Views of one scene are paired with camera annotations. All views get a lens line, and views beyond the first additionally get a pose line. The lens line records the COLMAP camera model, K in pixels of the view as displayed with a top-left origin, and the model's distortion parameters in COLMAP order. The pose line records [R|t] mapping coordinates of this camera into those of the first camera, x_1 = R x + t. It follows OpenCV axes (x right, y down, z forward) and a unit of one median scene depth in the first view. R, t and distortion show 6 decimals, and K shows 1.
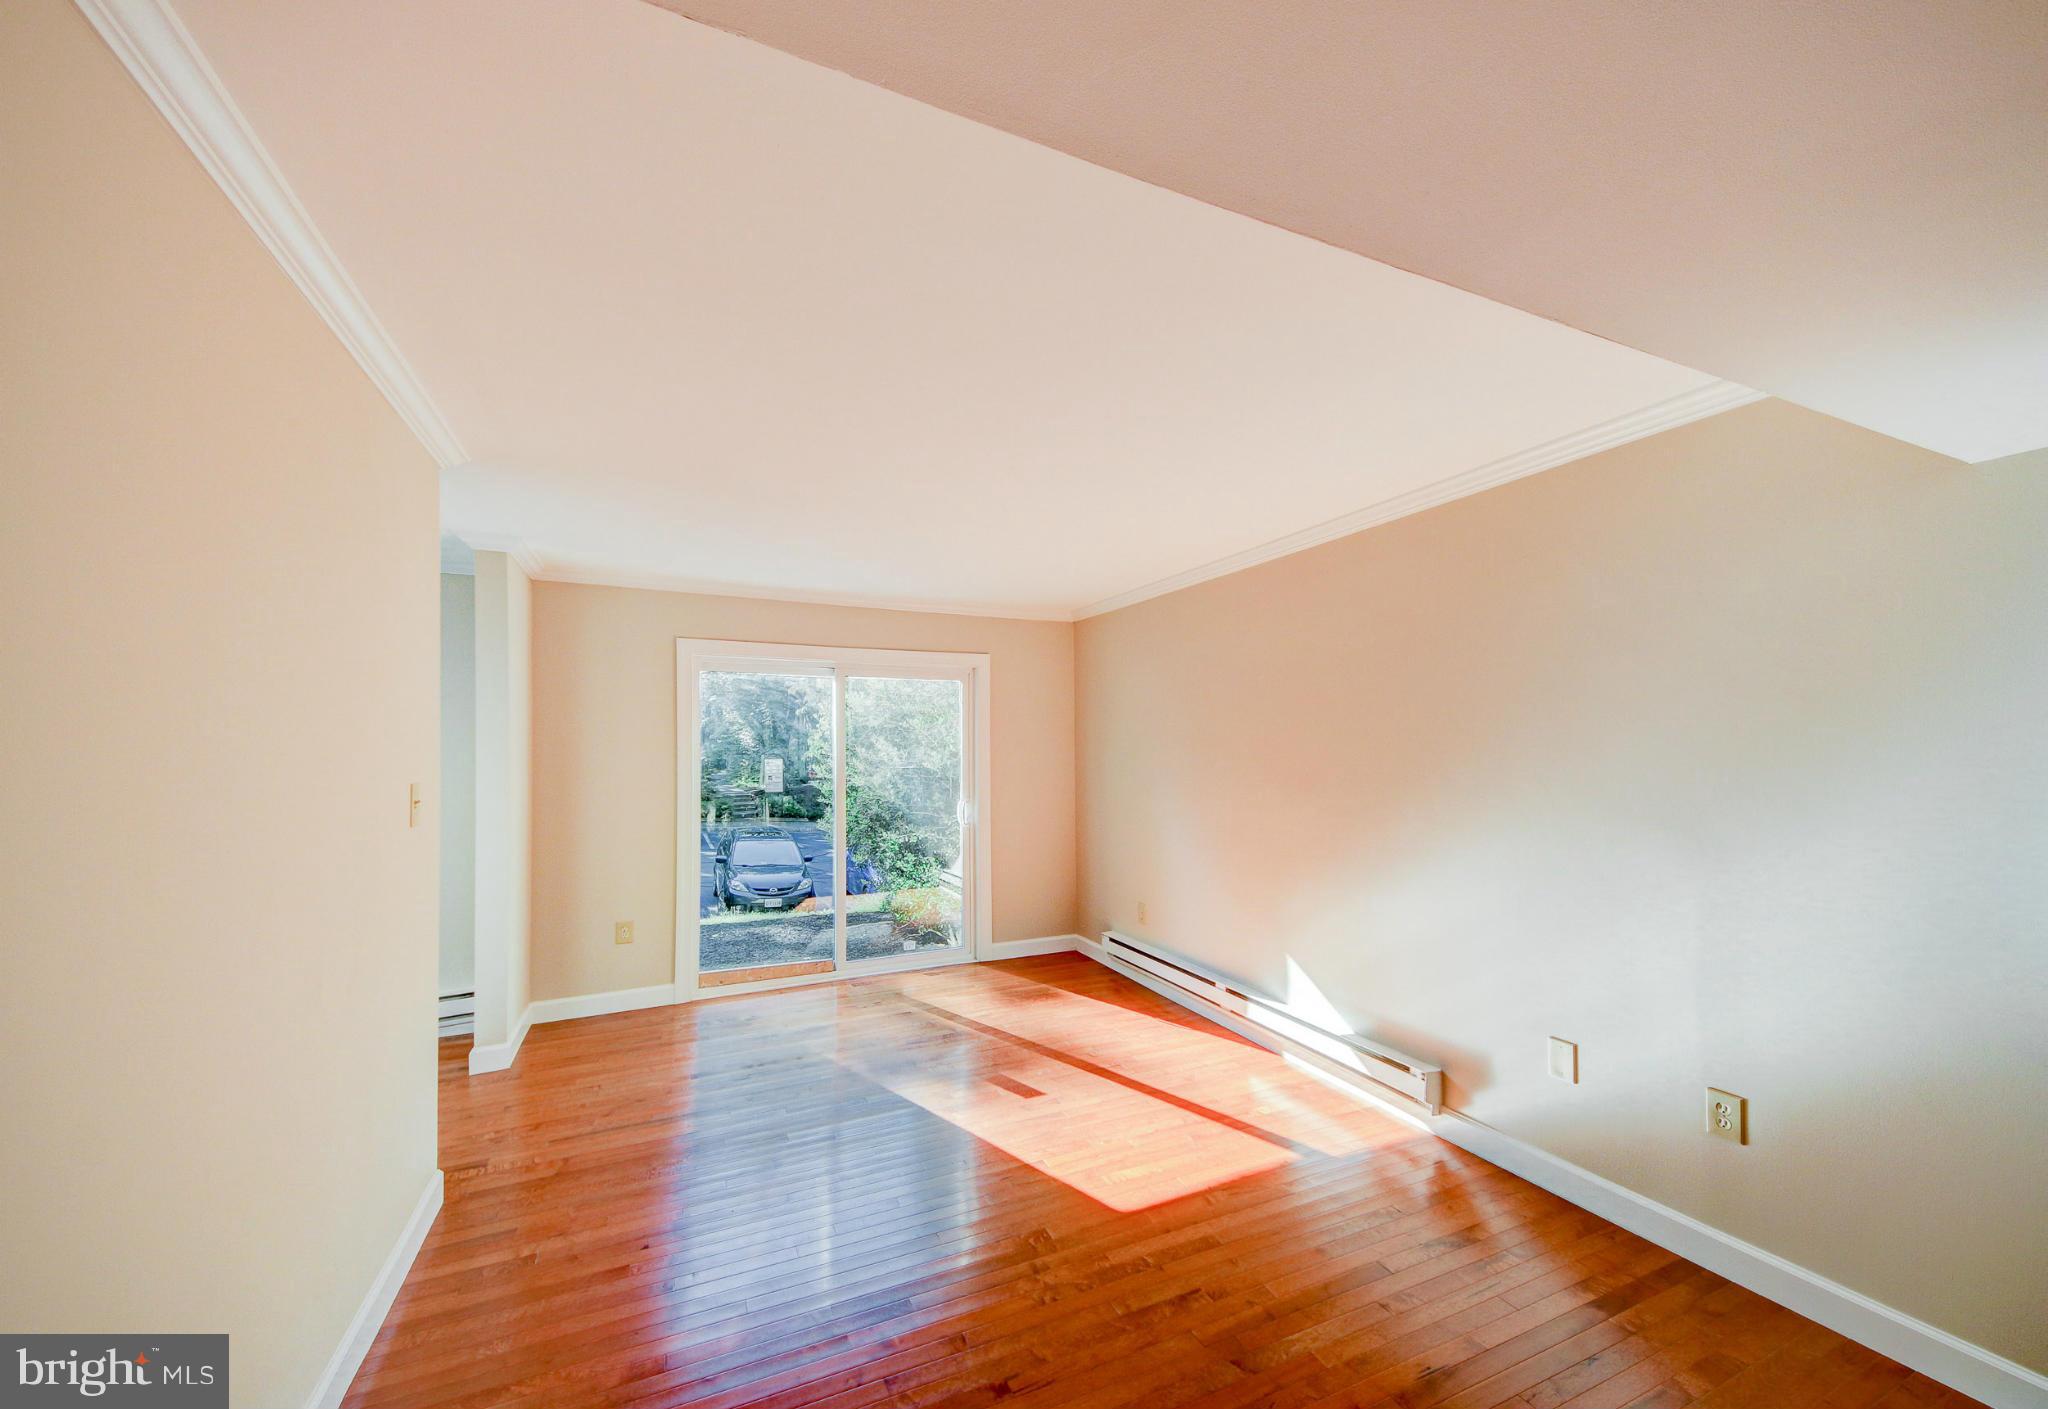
lens RADIAL K [[762.1, 0, 1009.5], [0, 762.1, 707.1], [0, 0, 1]] dist [0.003905, -0.000317]
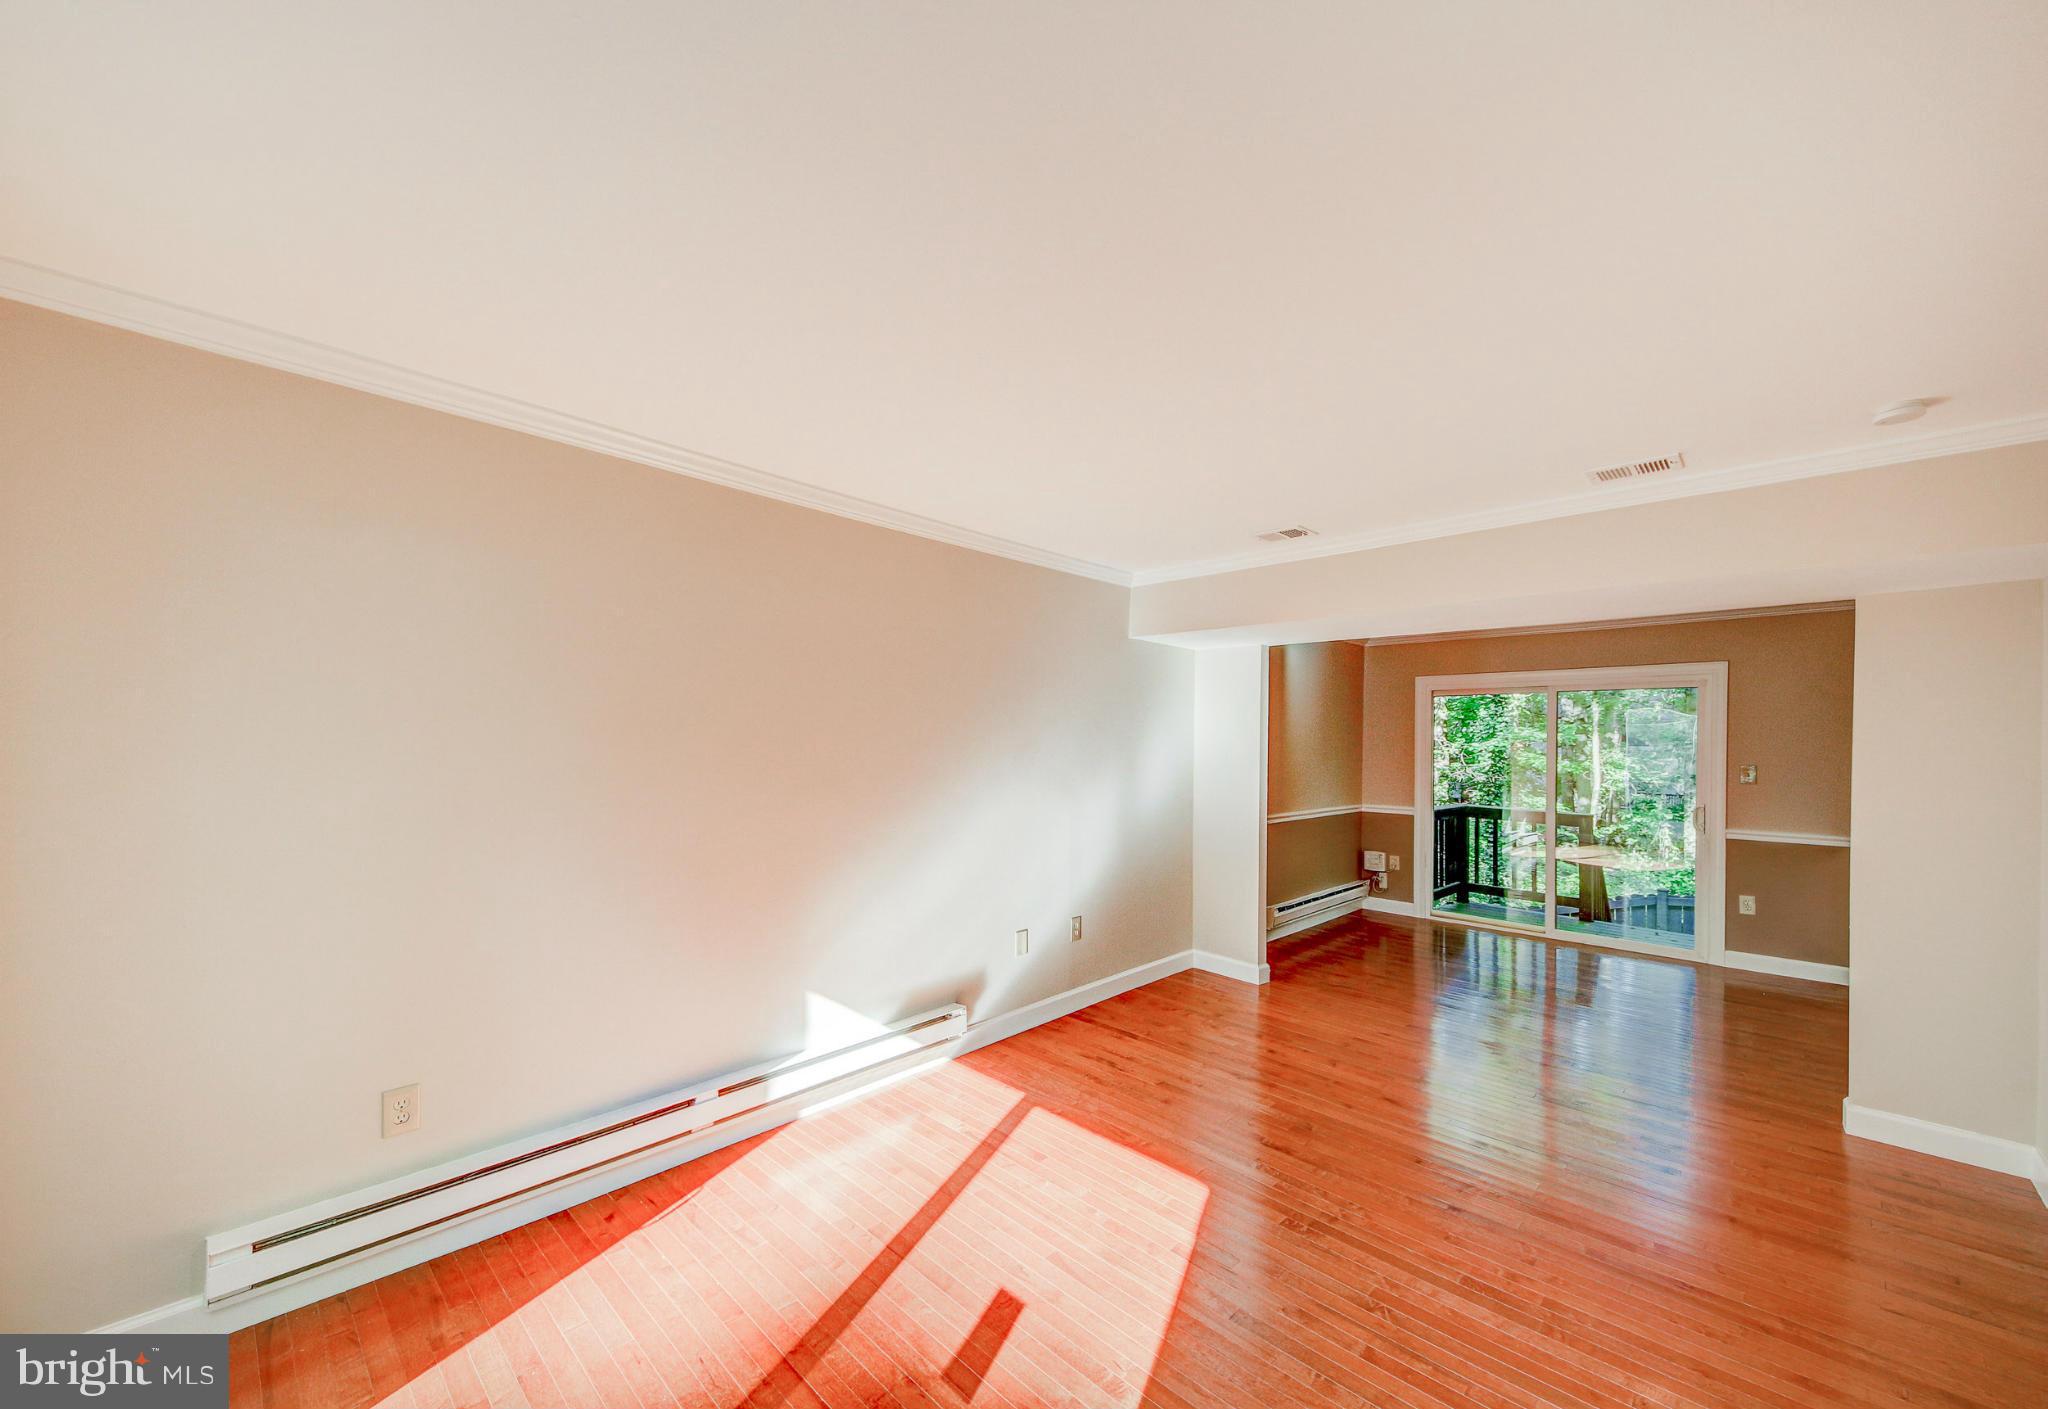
lens RADIAL K [[762.1, 0, 1020.2], [0, 762.1, 719.4], [0, 0, 1]] dist [0.003905, -0.000317]
pose [[-0.381080, 0.029029, 0.924086, -0.451187], [-0.057622, 0.996818, -0.055076, 0.060747], [-0.922745, -0.074236, -0.378195, 1.025905]]
